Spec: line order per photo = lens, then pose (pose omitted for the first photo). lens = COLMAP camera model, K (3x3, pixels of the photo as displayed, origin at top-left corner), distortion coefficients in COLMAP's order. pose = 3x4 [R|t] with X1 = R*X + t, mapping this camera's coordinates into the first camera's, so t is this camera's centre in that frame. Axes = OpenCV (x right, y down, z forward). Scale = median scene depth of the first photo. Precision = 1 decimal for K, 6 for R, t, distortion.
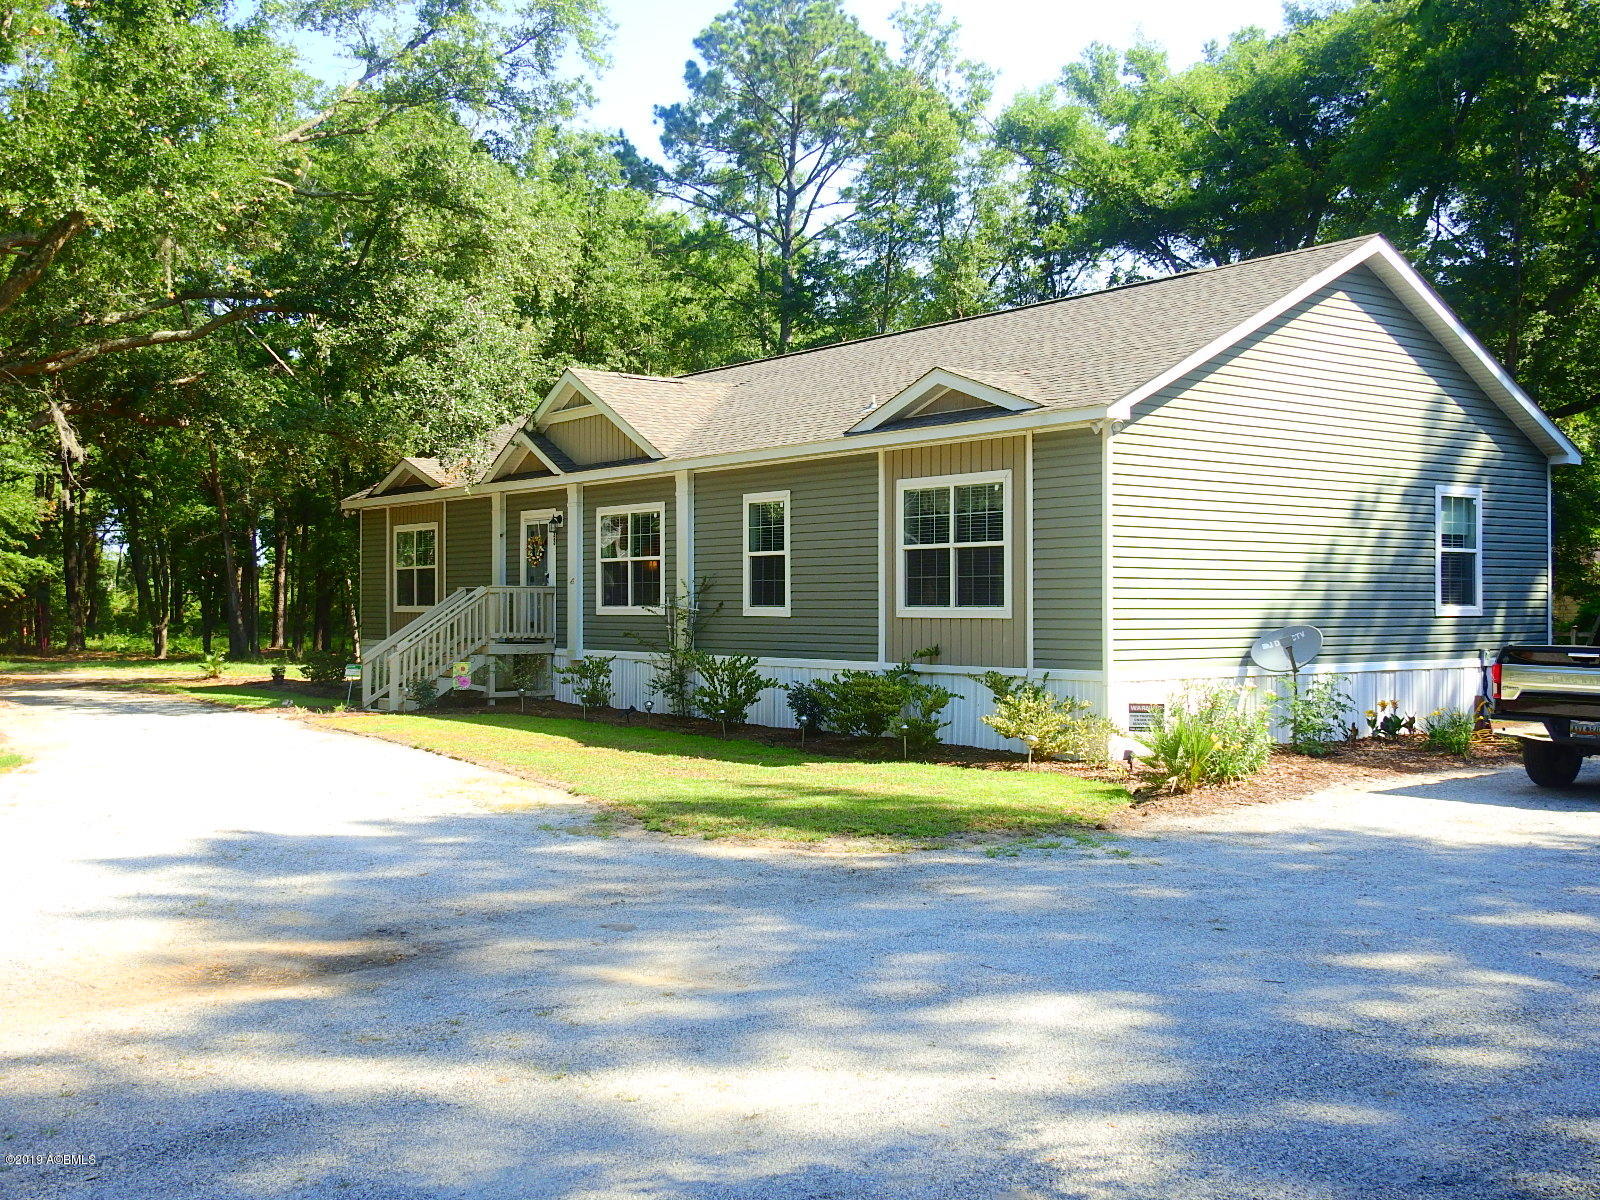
lens RADIAL K [[1637.3, 0, 799.8], [0, 1637.3, 600.9], [0, 0, 1]] dist [-0.008203, 0.000000]
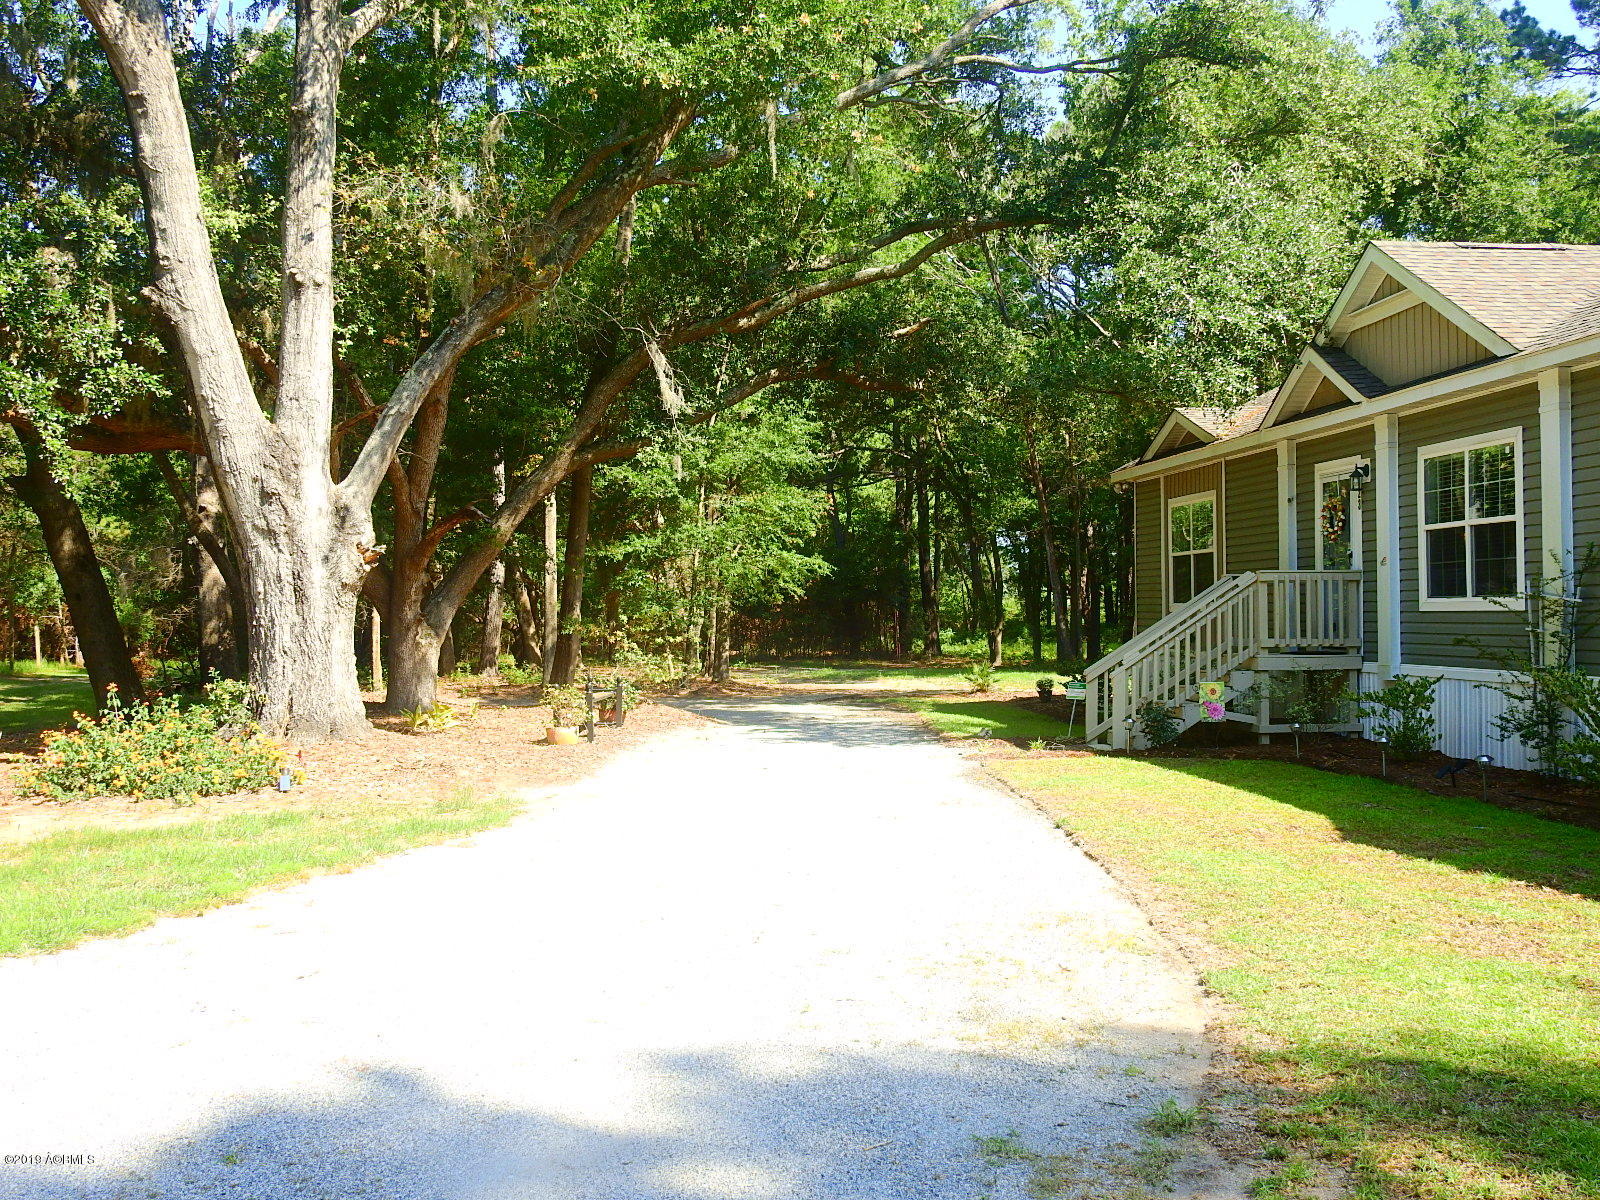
lens RADIAL K [[1637.3, 0, 801.2], [0, 1637.3, 611.3], [0, 0, 1]] dist [-0.008203, 0.000000]
pose [[0.854542, -0.009904, -0.519287, 0.003955], [0.012106, 0.999926, 0.000850, 0.004890], [0.519240, -0.007013, 0.854599, 0.308789]]
